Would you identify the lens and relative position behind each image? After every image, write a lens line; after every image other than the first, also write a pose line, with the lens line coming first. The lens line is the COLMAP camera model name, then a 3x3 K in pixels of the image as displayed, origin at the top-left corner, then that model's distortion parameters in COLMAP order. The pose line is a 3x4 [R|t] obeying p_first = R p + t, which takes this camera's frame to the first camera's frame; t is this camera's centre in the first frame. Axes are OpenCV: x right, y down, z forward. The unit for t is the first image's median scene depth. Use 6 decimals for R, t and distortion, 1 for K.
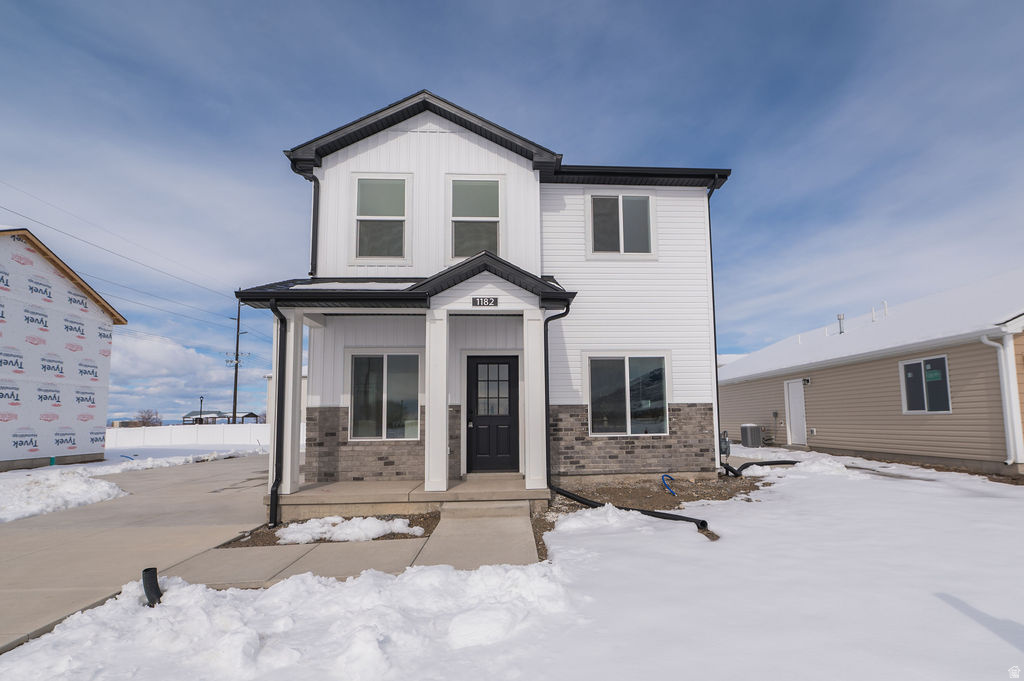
lens RADIAL K [[406.8, 0, 512.0], [0, 406.8, 340.5], [0, 0, 1]] dist [-0.002496, -0.000528]
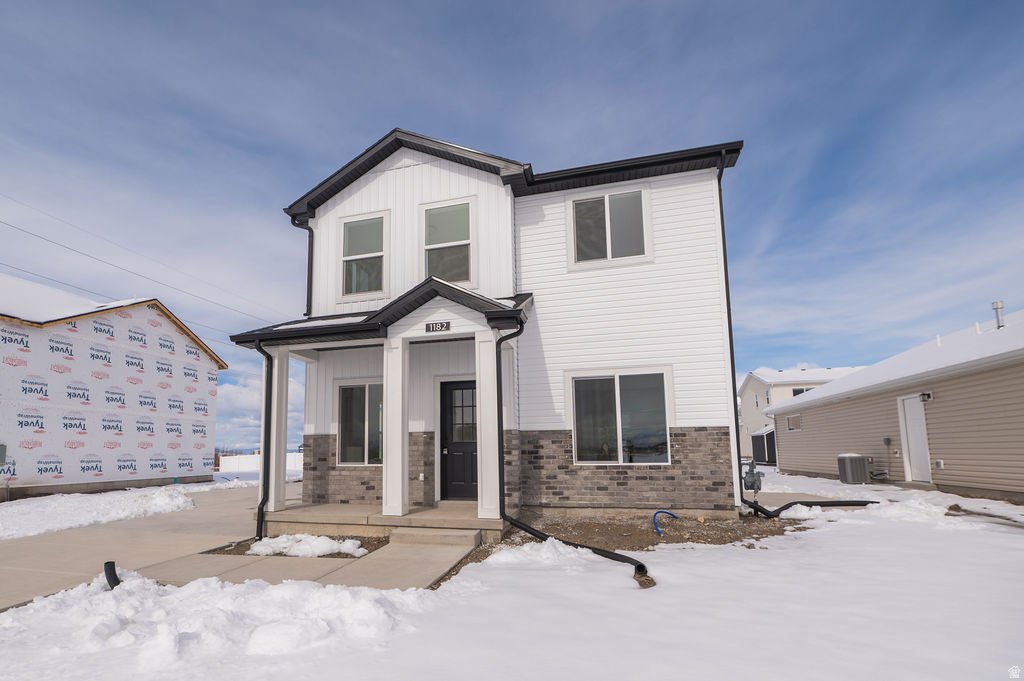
lens RADIAL K [[426.9, 0, 510.6], [0, 426.9, 360.4], [0, 0, 1]] dist [-0.002300, -0.000071]
pose [[0.954291, -0.059434, -0.292912, 0.345887], [0.054790, 0.998208, -0.024040, 0.018106], [0.293816, 0.006892, 0.955837, 0.046903]]
